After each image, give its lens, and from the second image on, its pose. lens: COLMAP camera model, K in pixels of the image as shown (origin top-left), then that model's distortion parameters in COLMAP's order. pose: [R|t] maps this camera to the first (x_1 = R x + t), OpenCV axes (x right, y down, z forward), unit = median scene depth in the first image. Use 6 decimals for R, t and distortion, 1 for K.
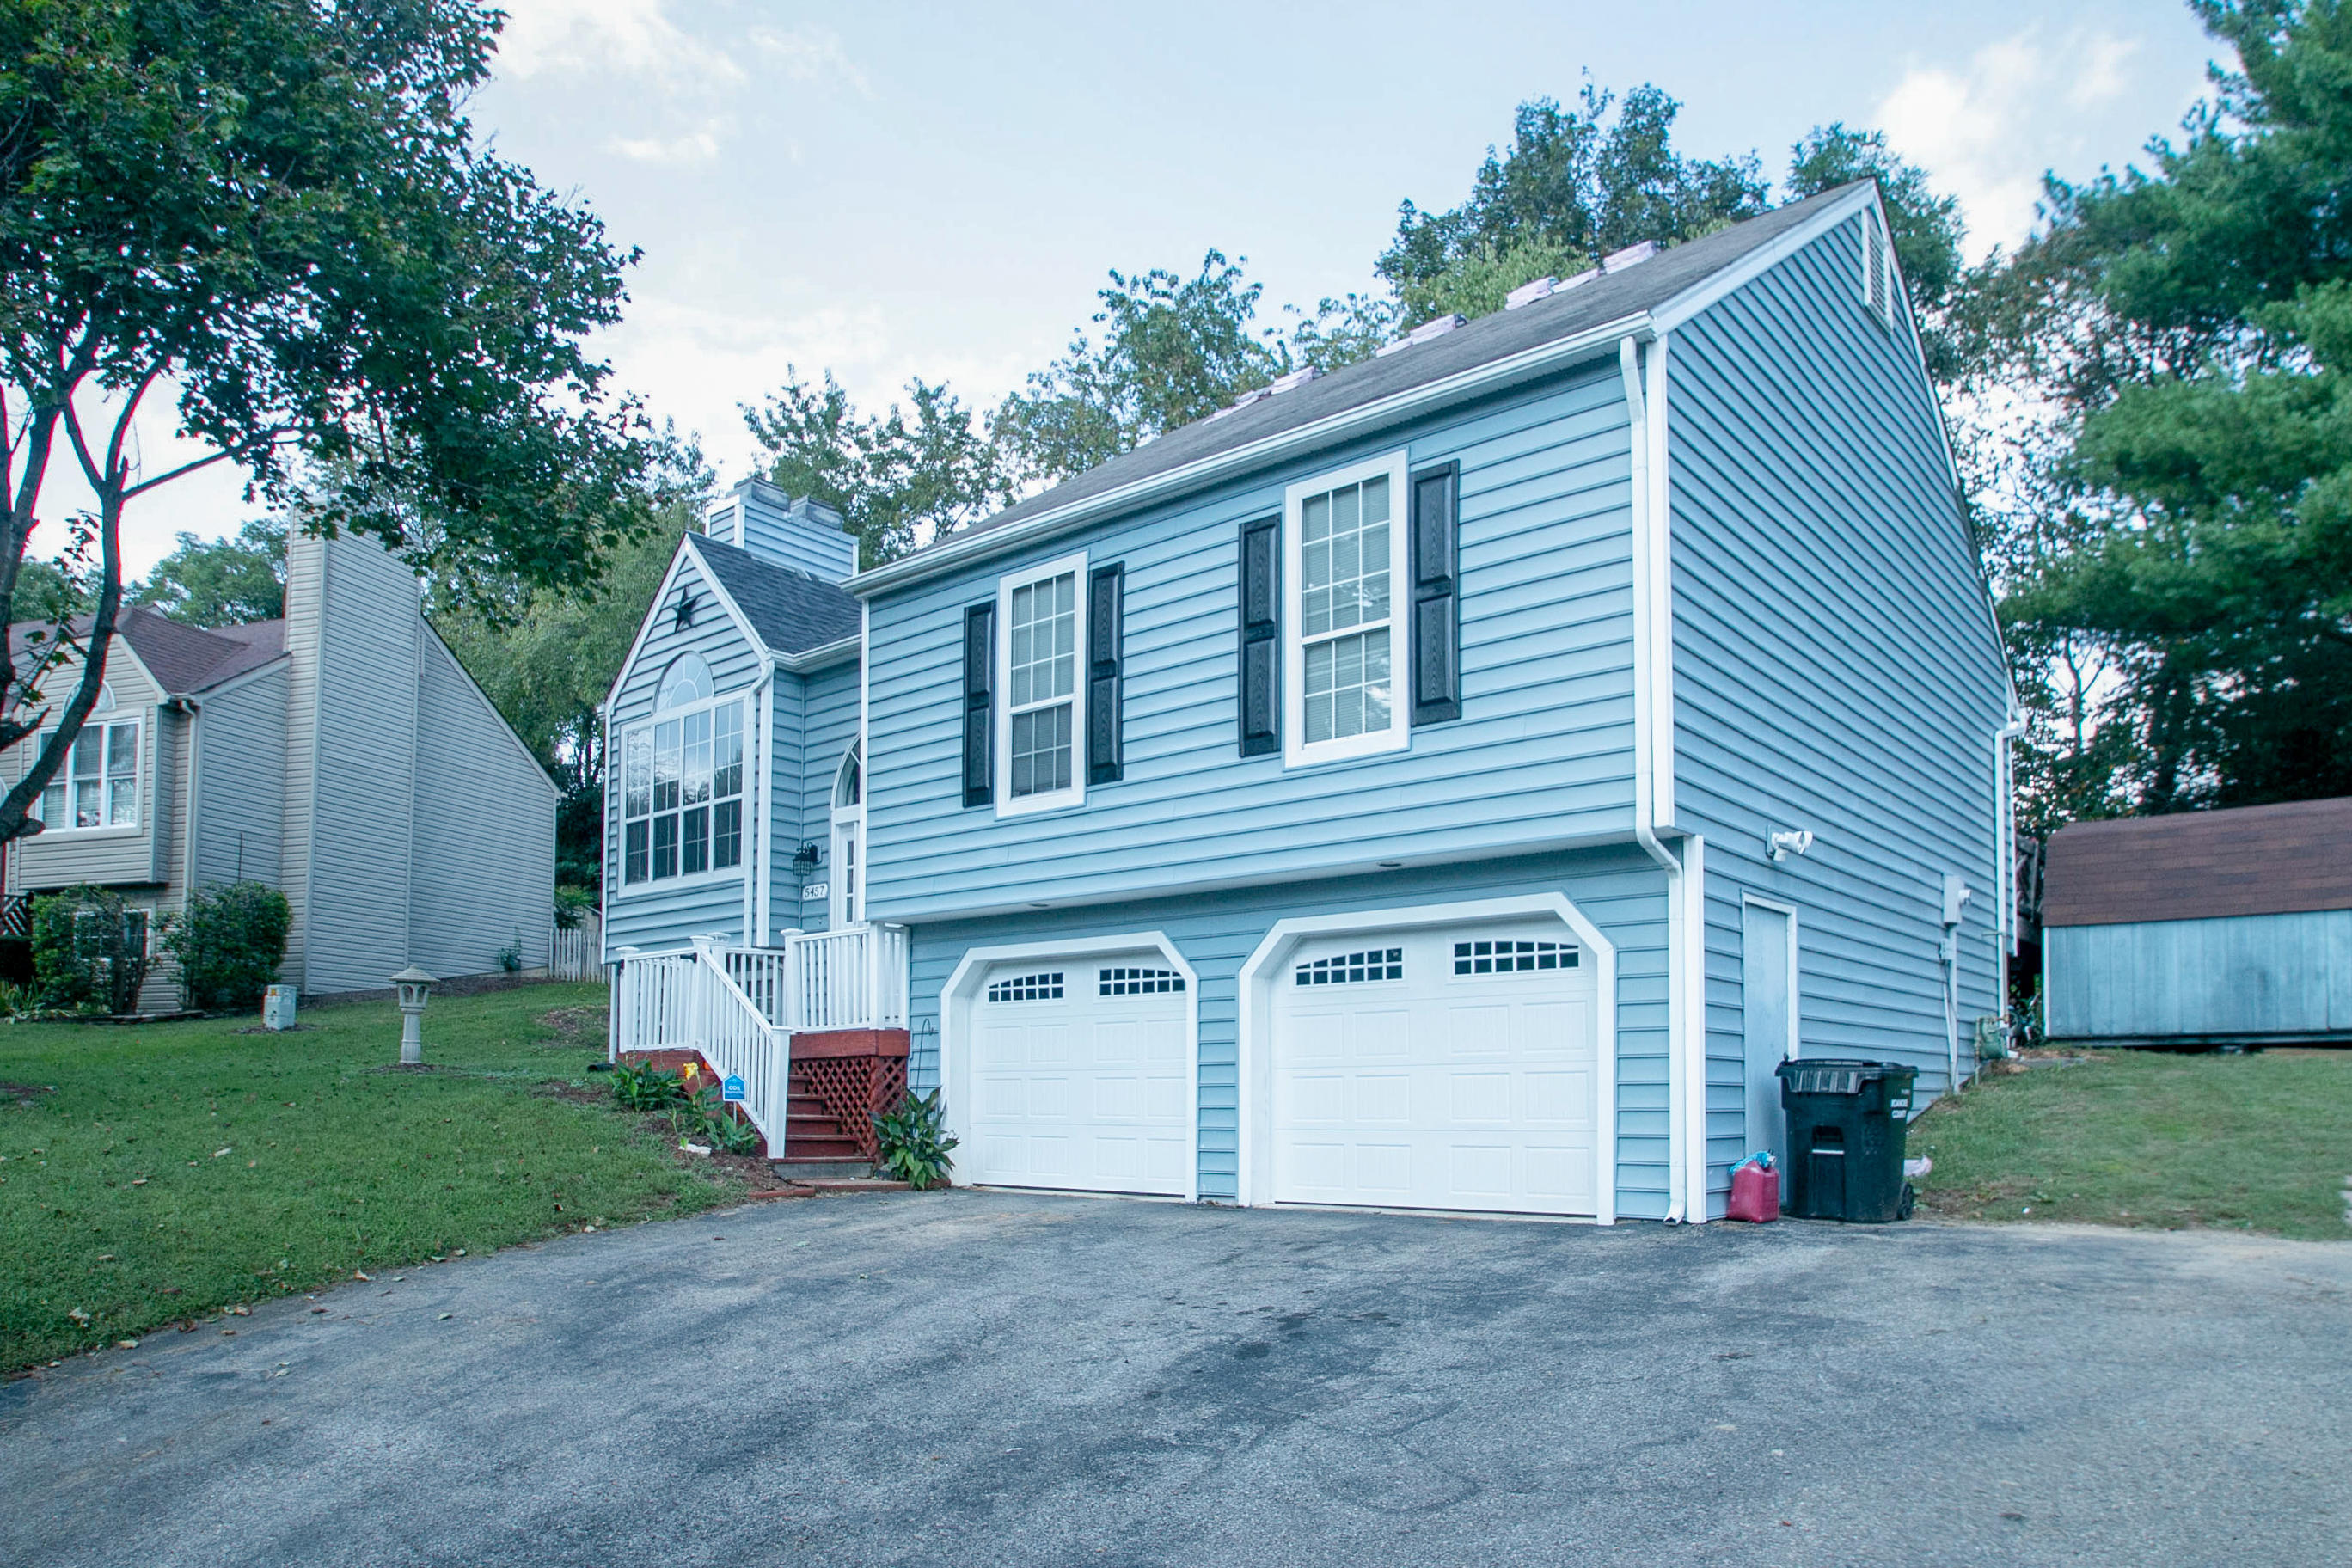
lens RADIAL K [[1511.6, 0, 1176.3], [0, 1511.6, 816.8], [0, 0, 1]] dist [-0.020053, 0.000032]
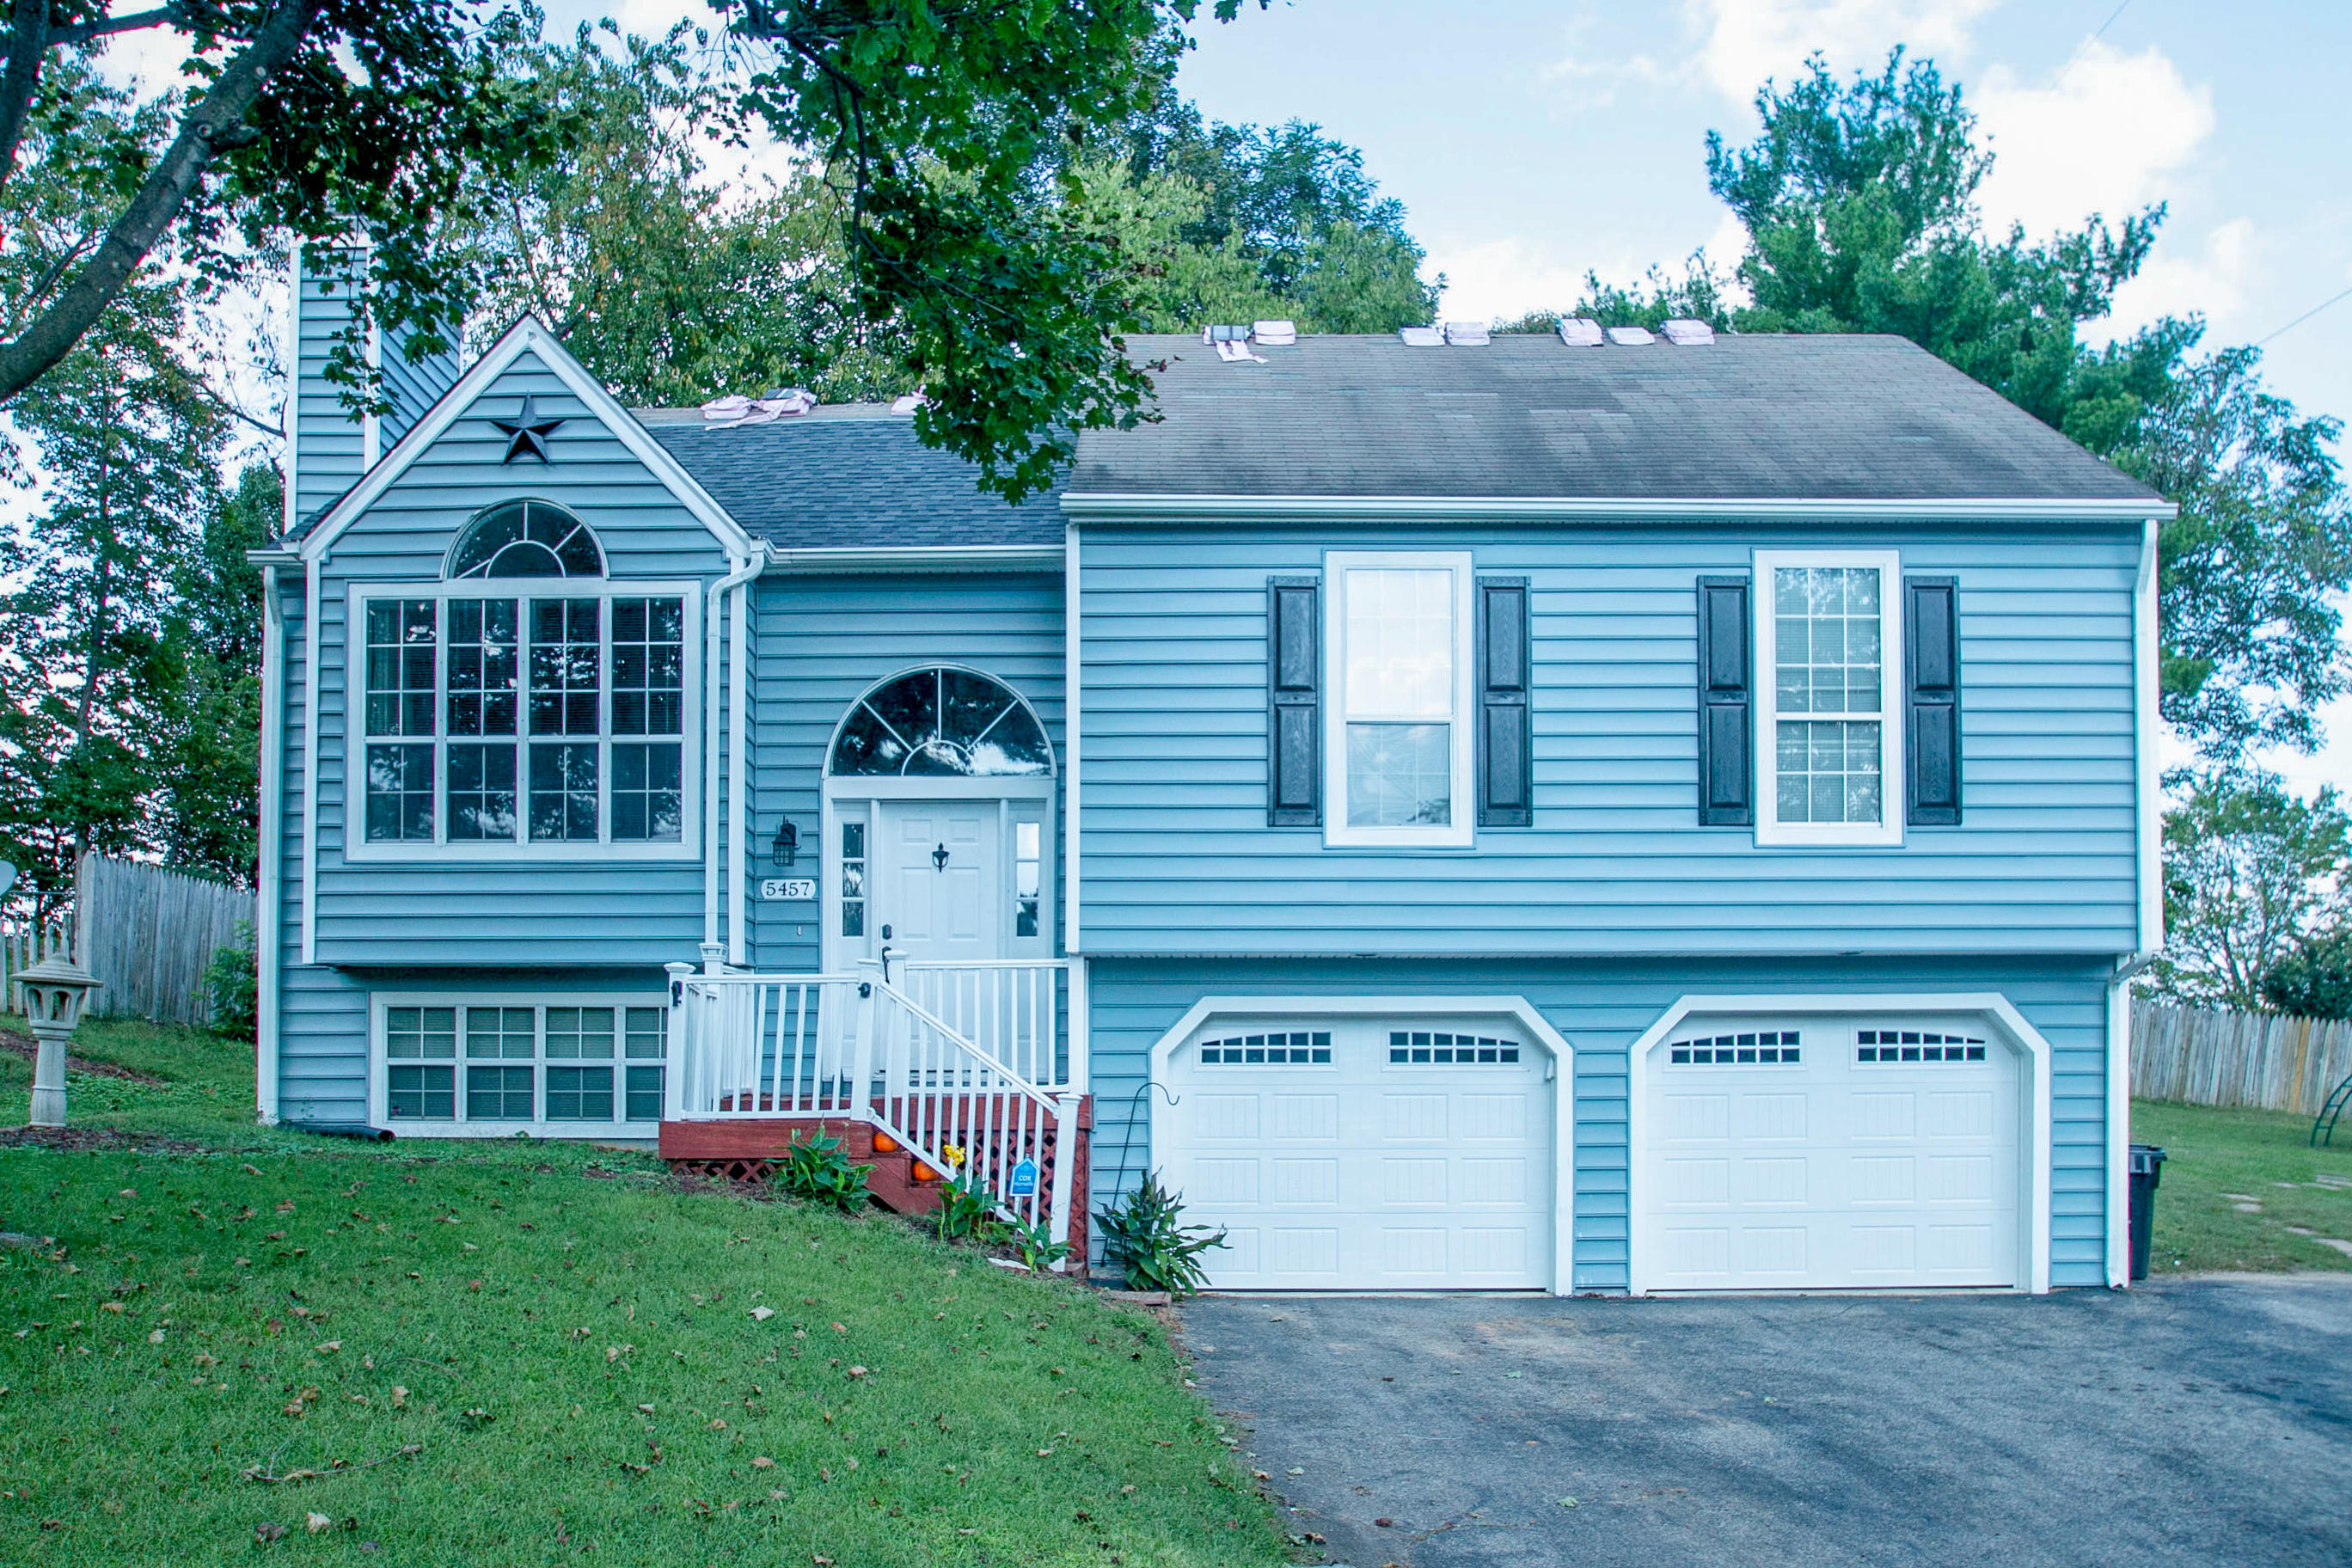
lens RADIAL K [[1875.1, 0, 1172.4], [0, 1875.1, 813.6], [0, 0, 1]] dist [-0.036837, -0.001590]
pose [[0.770737, 0.105414, 0.628373, -1.034633], [-0.117209, 0.992846, -0.022792, 0.021042], [-0.626280, -0.056085, 0.777578, 0.322053]]
